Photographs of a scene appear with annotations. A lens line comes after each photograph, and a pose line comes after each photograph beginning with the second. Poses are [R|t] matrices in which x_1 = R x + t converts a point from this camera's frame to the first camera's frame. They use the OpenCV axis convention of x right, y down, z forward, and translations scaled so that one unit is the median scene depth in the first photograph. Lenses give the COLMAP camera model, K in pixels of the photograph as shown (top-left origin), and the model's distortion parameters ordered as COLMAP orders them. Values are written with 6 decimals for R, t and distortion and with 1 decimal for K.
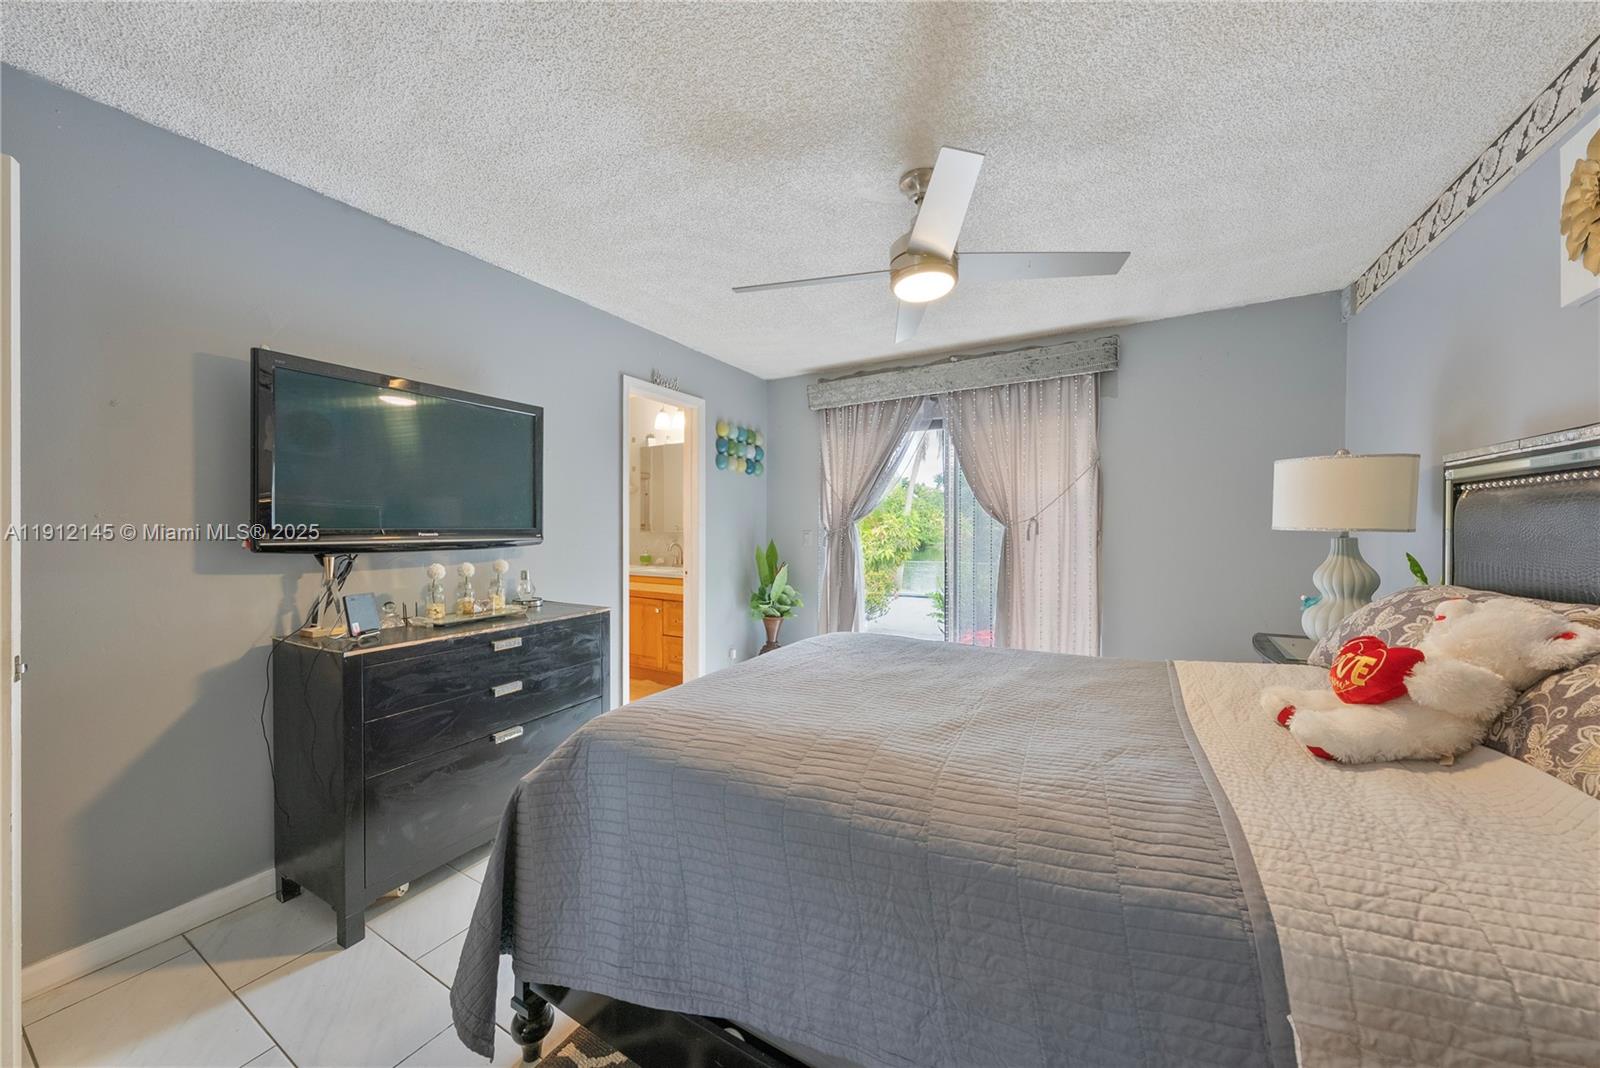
lens RADIAL K [[567.7, 0, 800.0], [0, 567.7, 534.0], [0, 0, 1]] dist [-0.000219, -0.000047]
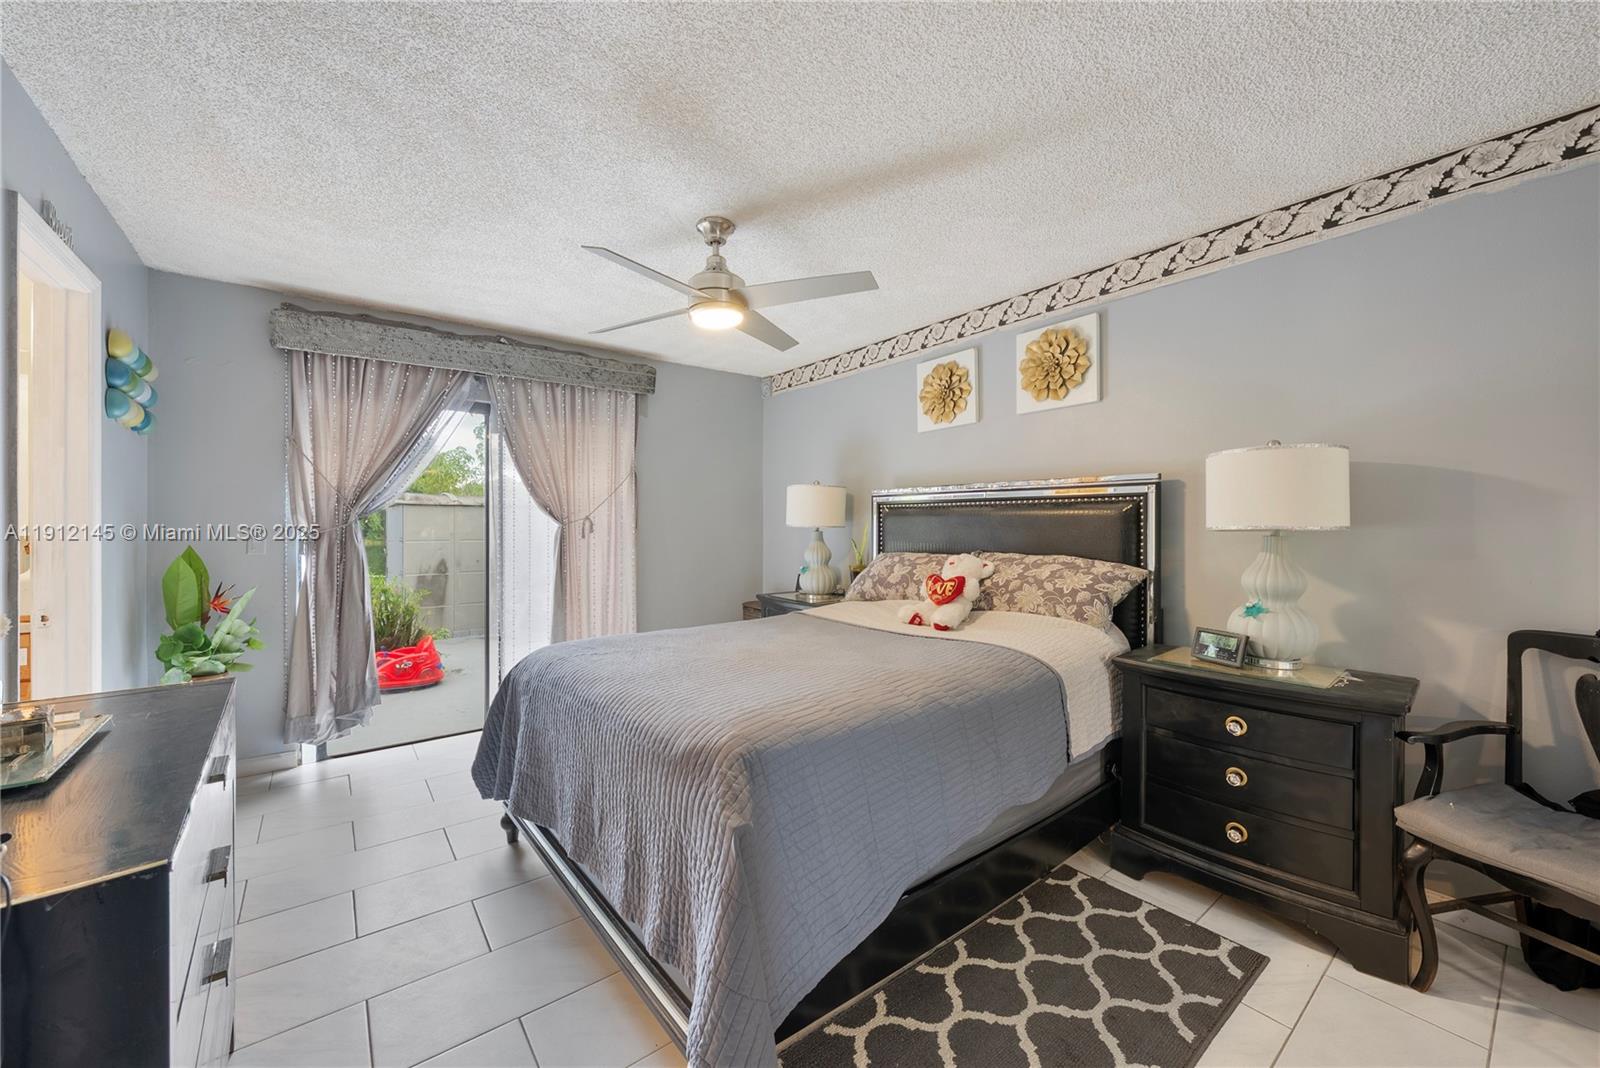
lens RADIAL K [[604.7, 0, 800.0], [0, 604.7, 534.0], [0, 0, 1]] dist [-0.002342, -0.000451]
pose [[0.368331, -0.015943, 0.929558, -0.470956], [0.011693, 0.999853, 0.012515, -0.005076], [-0.929621, 0.006260, 0.368463, 0.209212]]
